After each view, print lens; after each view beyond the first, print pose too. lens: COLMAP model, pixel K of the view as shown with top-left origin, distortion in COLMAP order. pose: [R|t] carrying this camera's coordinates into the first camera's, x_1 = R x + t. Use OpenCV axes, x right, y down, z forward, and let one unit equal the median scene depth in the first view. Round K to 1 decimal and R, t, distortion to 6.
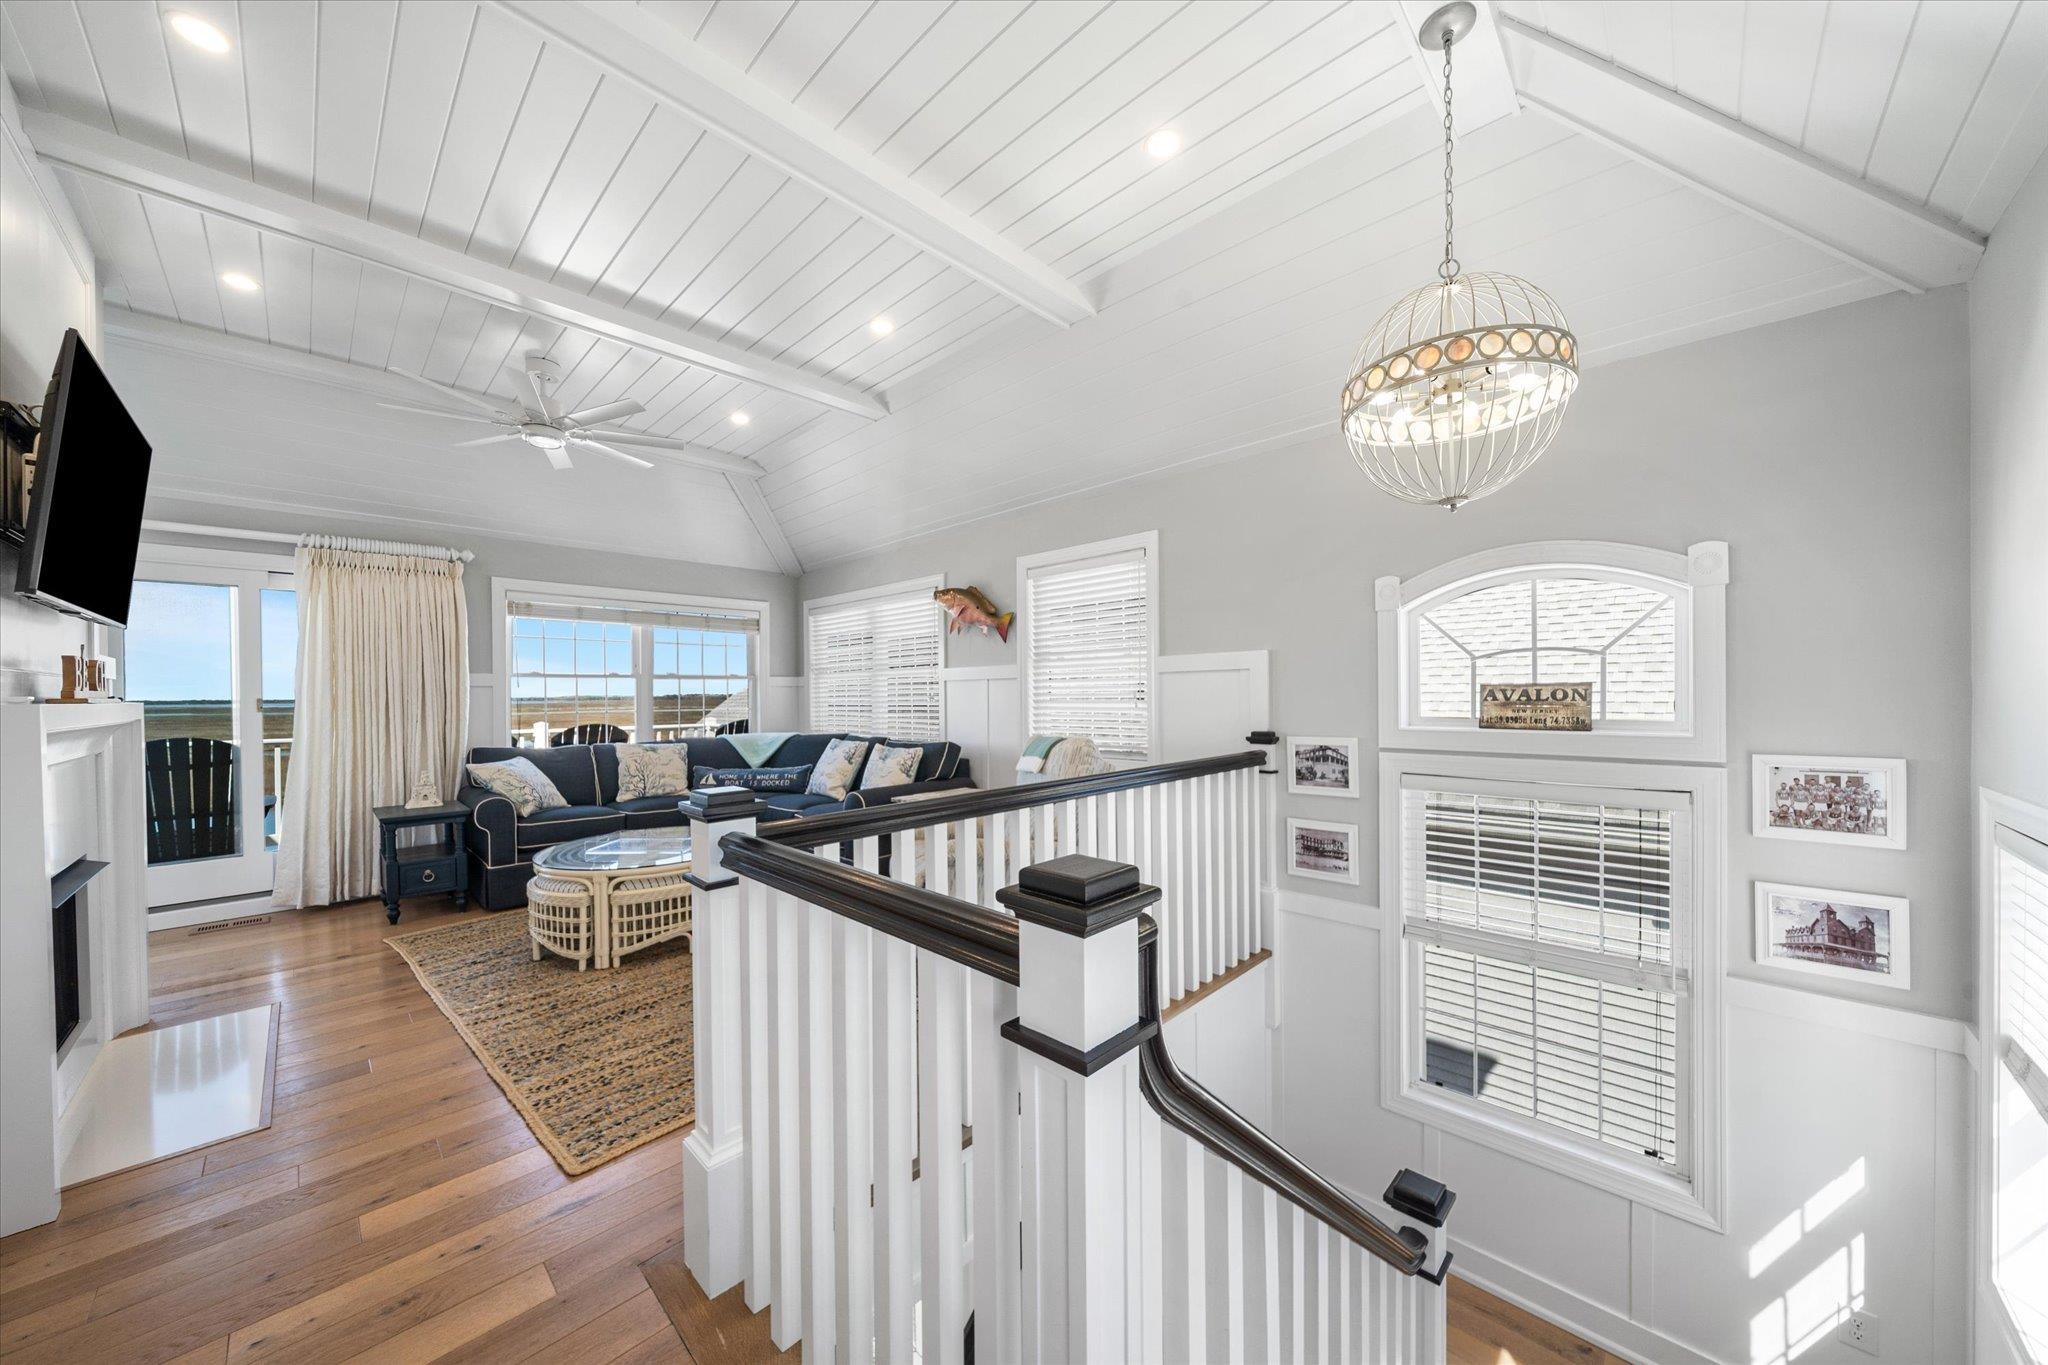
lens RADIAL K [[706.5, 0, 1030.5], [0, 706.5, 700.1], [0, 0, 1]] dist [-0.002052, -0.000290]
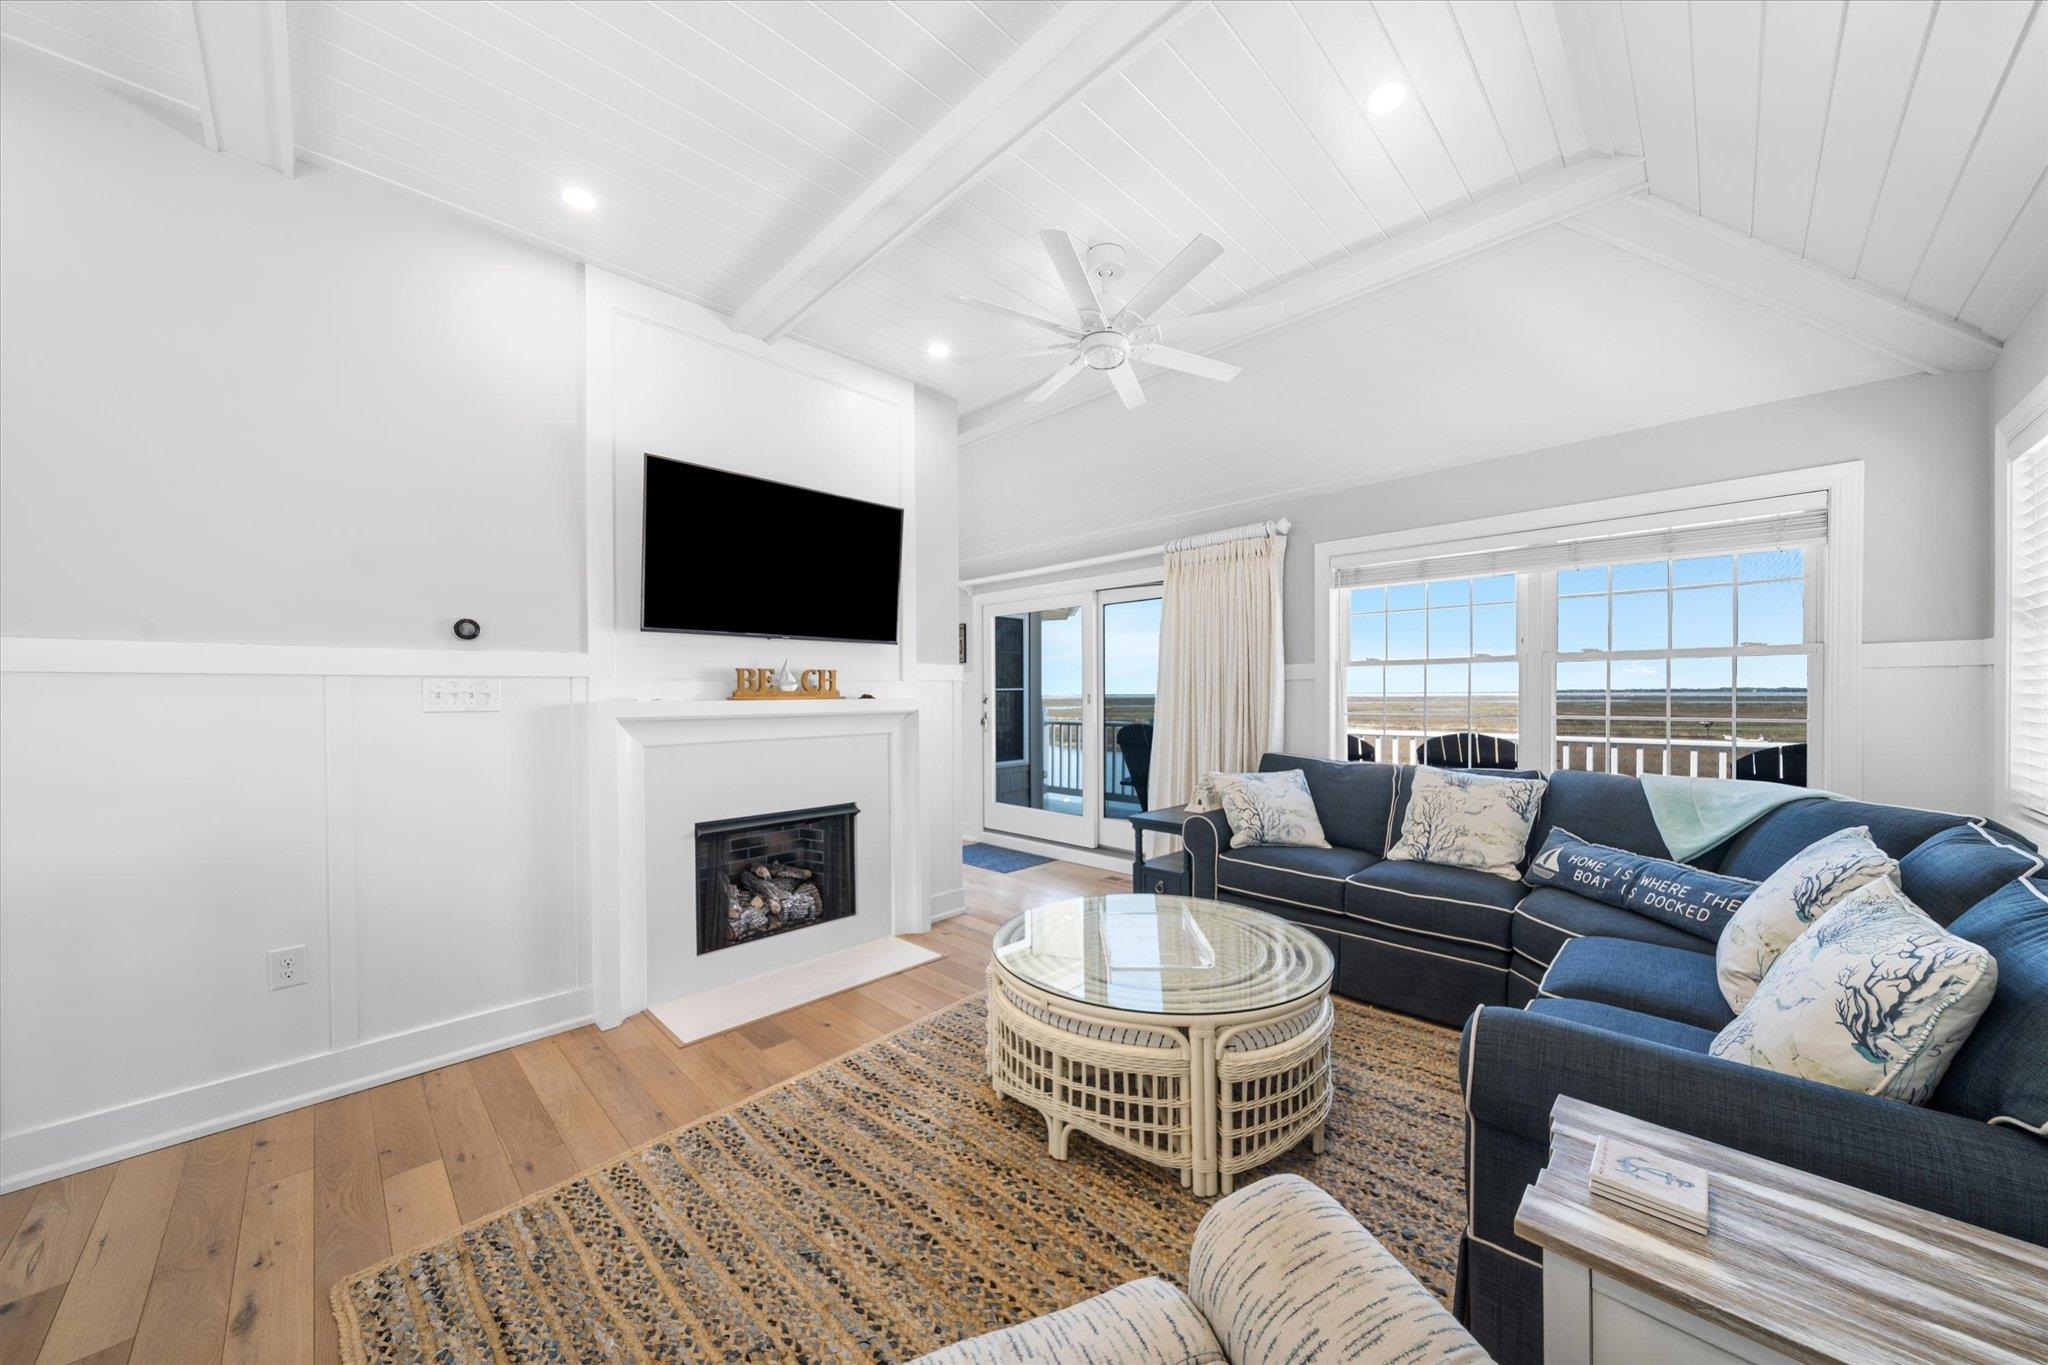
lens RADIAL K [[706.5, 0, 1027.6], [0, 706.5, 698.6], [0, 0, 1]] dist [-0.002052, -0.000290]
pose [[-0.017209, 0.014351, -0.999749, 0.054262], [-0.001682, 0.999895, 0.014382, -0.008724], [0.999850, 0.001929, -0.017183, 0.683190]]
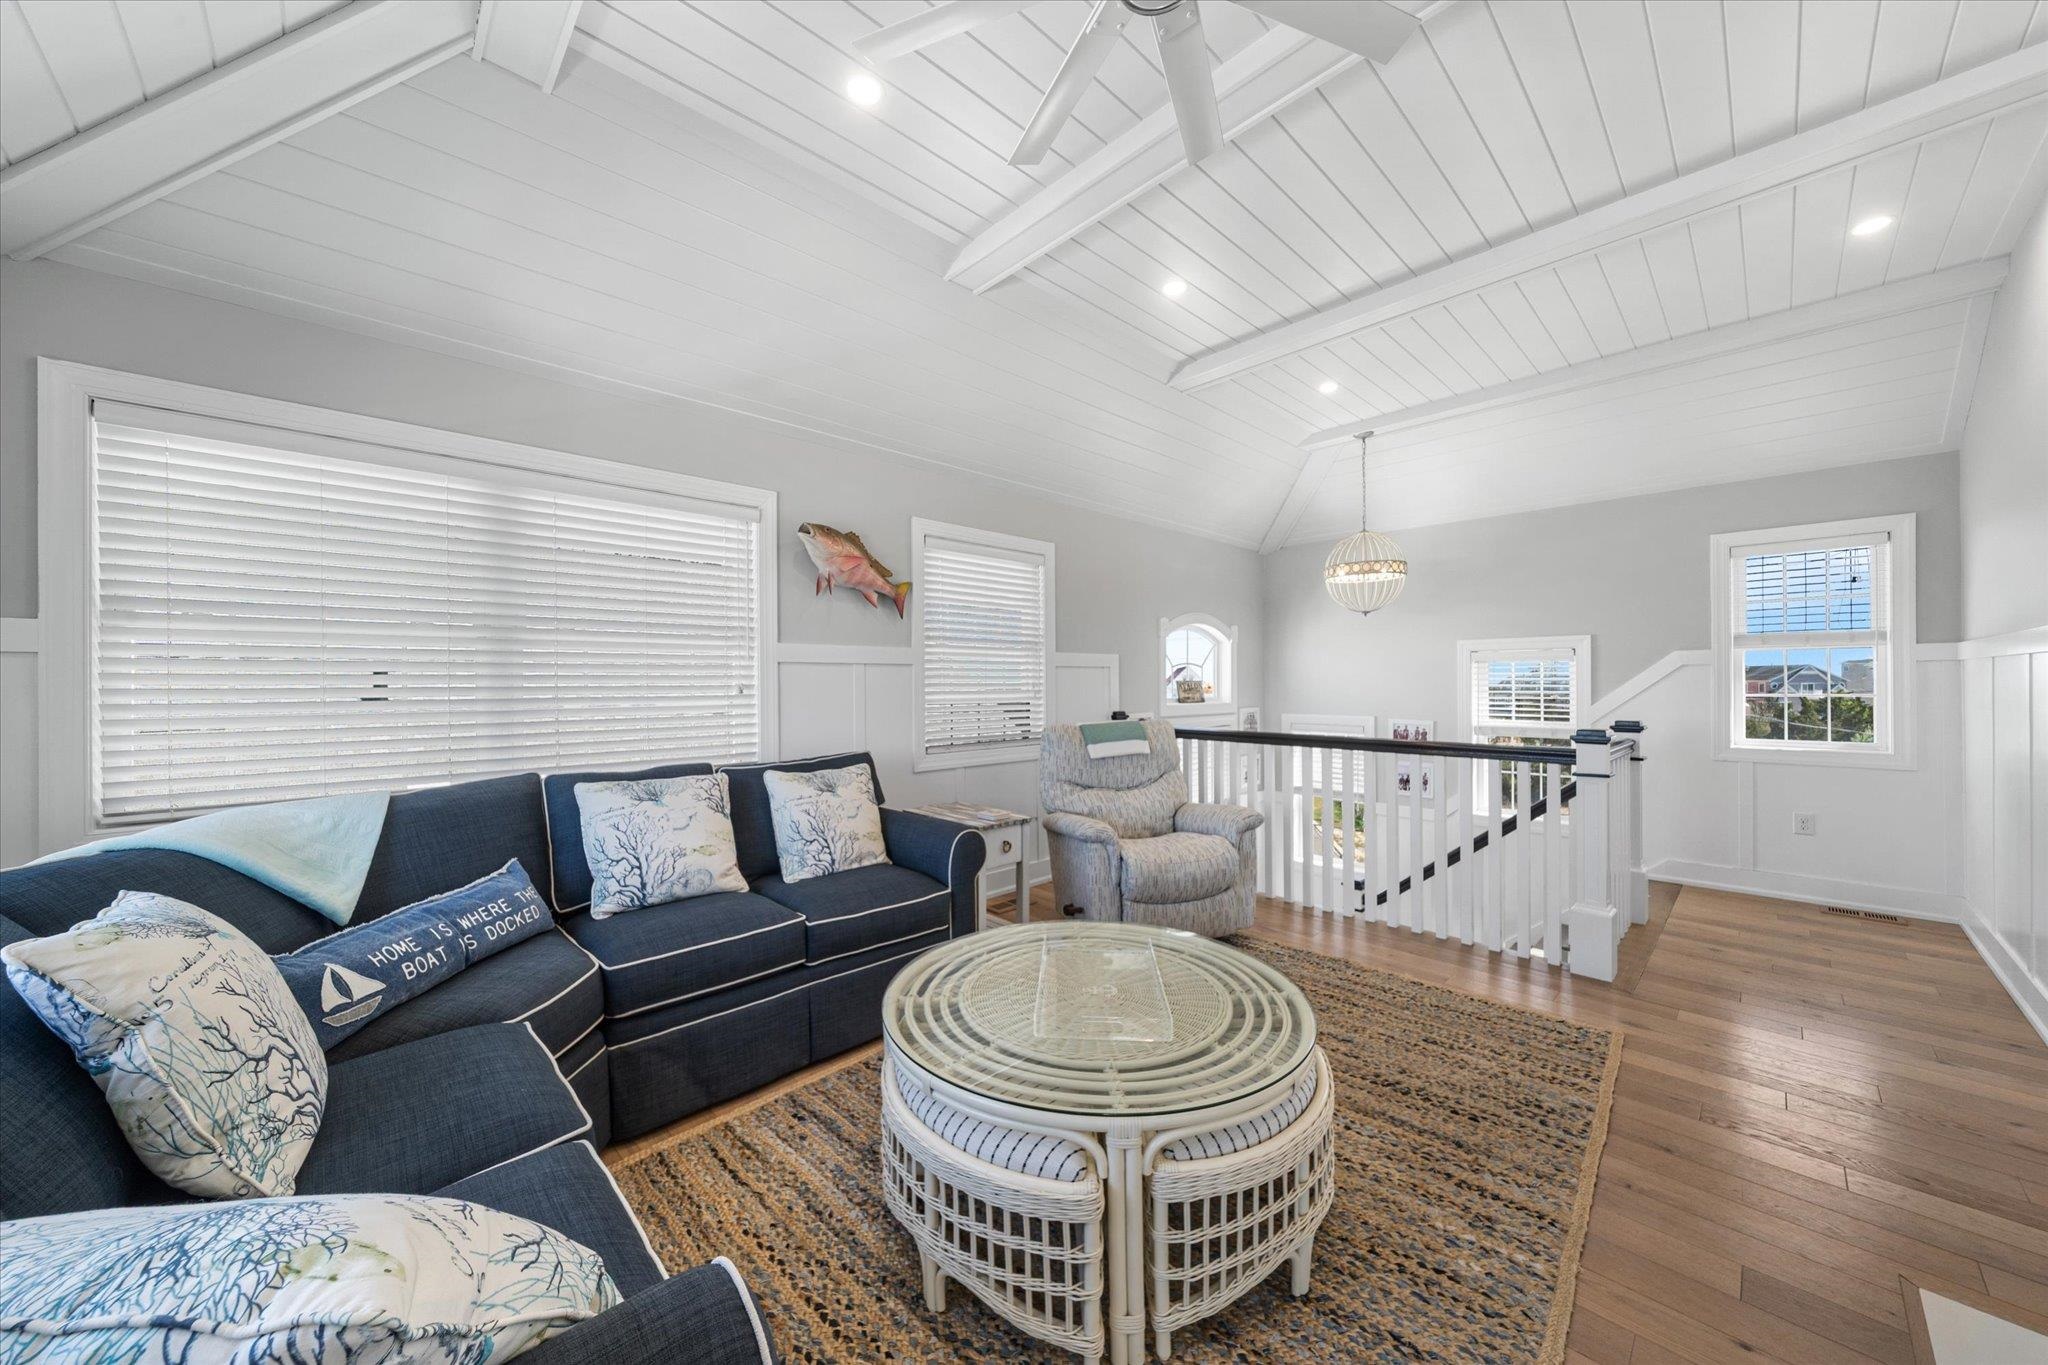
lens RADIAL K [[706.5, 0, 1025.5], [0, 706.5, 692.9], [0, 0, 1]] dist [-0.002052, -0.000290]
pose [[0.049744, -0.001598, 0.998761, -0.769920], [0.012664, 0.999919, 0.000969, 0.002638], [-0.998682, 0.012600, 0.049760, 0.774567]]
